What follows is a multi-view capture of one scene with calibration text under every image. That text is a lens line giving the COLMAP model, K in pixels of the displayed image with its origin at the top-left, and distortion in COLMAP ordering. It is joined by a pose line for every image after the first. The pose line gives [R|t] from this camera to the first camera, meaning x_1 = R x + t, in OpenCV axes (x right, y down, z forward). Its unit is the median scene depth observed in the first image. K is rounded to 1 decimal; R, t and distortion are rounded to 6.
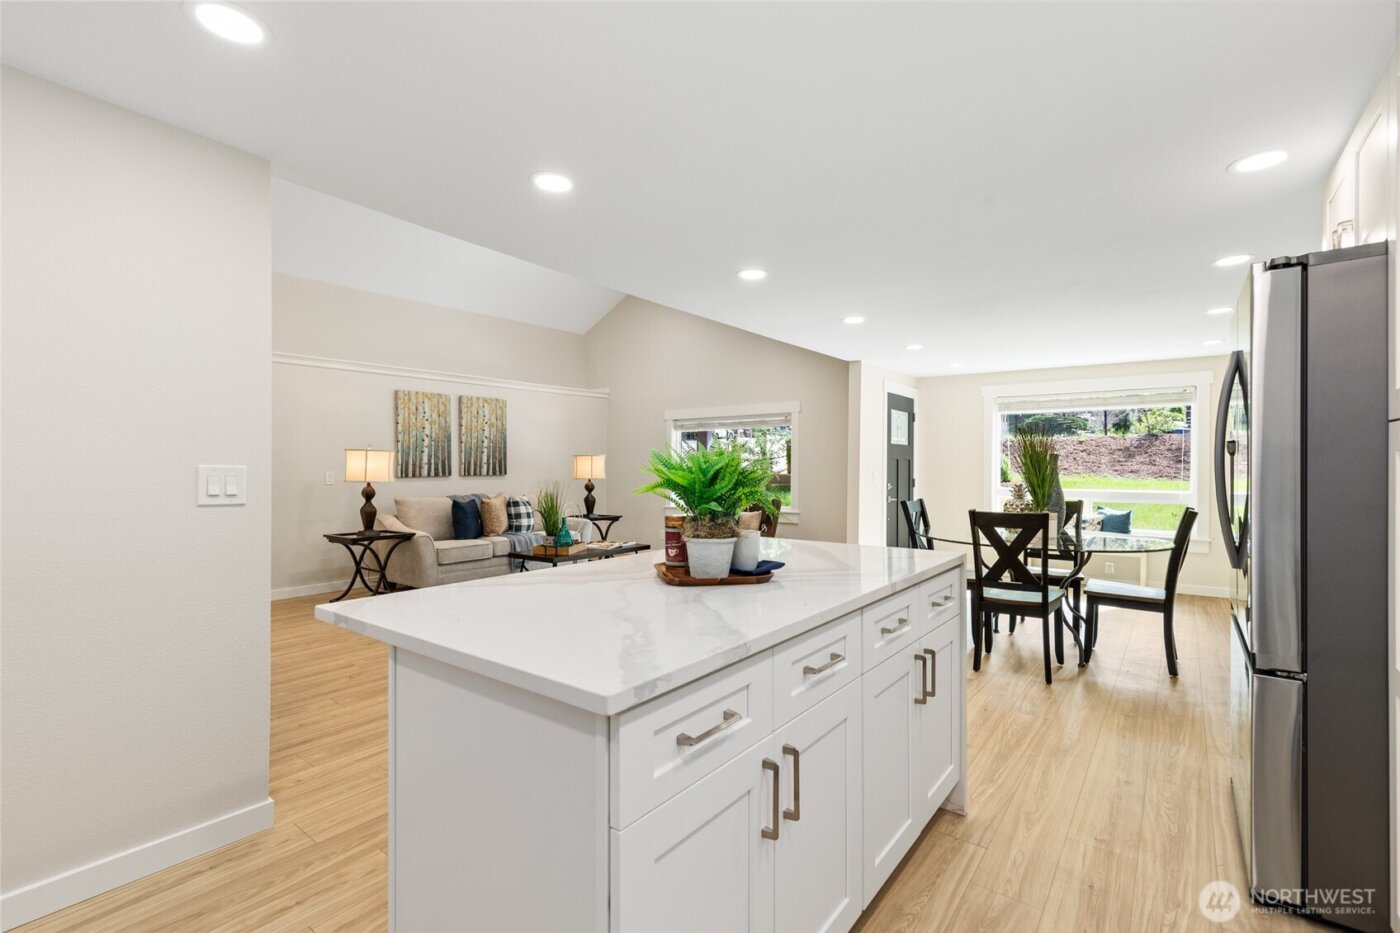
lens RADIAL K [[630.7, 0, 696.5], [0, 630.7, 466.5], [0, 0, 1]] dist [0.019196, -0.000518]
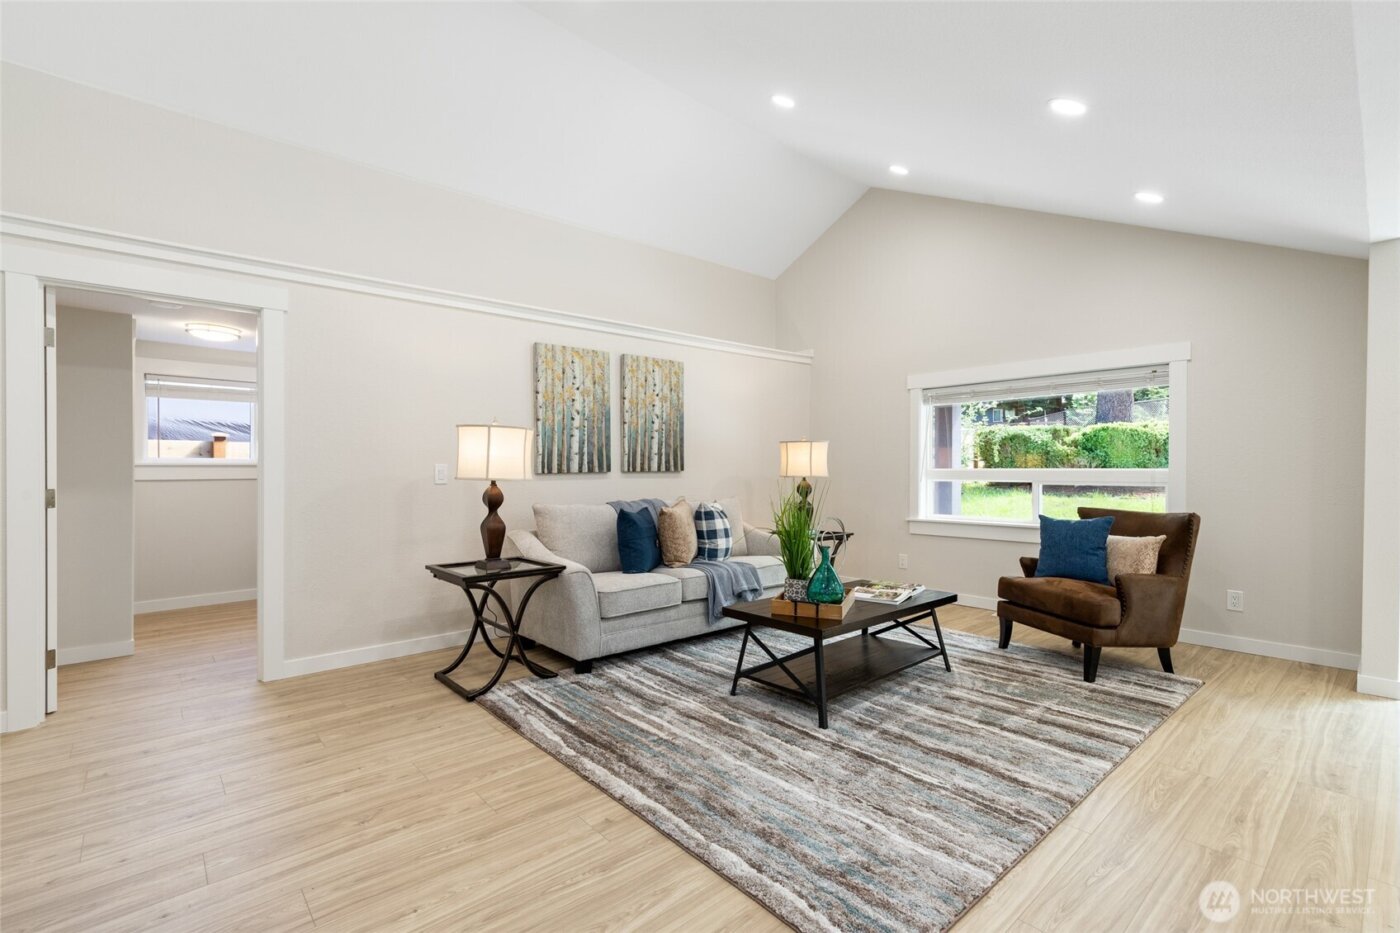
lens RADIAL K [[630.7, 0, 697.8], [0, 630.7, 464.8], [0, 0, 1]] dist [0.019196, -0.000518]
pose [[0.982032, -0.002556, -0.188695, -0.175805], [0.001576, 0.999984, -0.005345, 0.011352], [0.188706, 0.004952, 0.982021, 0.369125]]
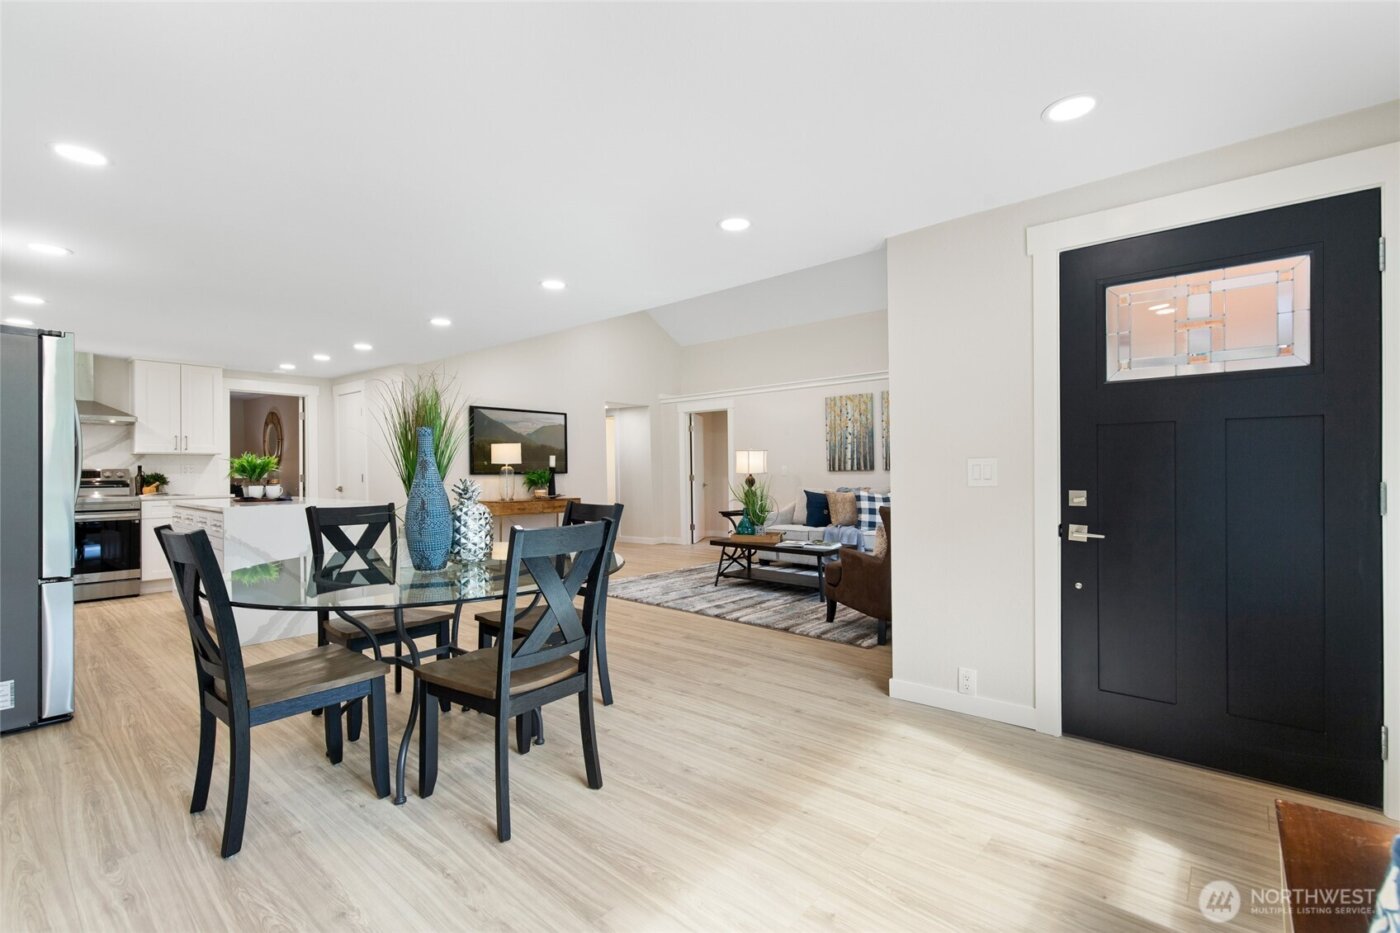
lens RADIAL K [[630.7, 0, 698.8], [0, 630.7, 470.6], [0, 0, 1]] dist [0.019196, -0.000518]
pose [[-0.064023, 0.001752, -0.997947, 0.707308], [0.005266, 0.999985, 0.001418, 0.013489], [0.997935, -0.005165, -0.064032, 0.812105]]
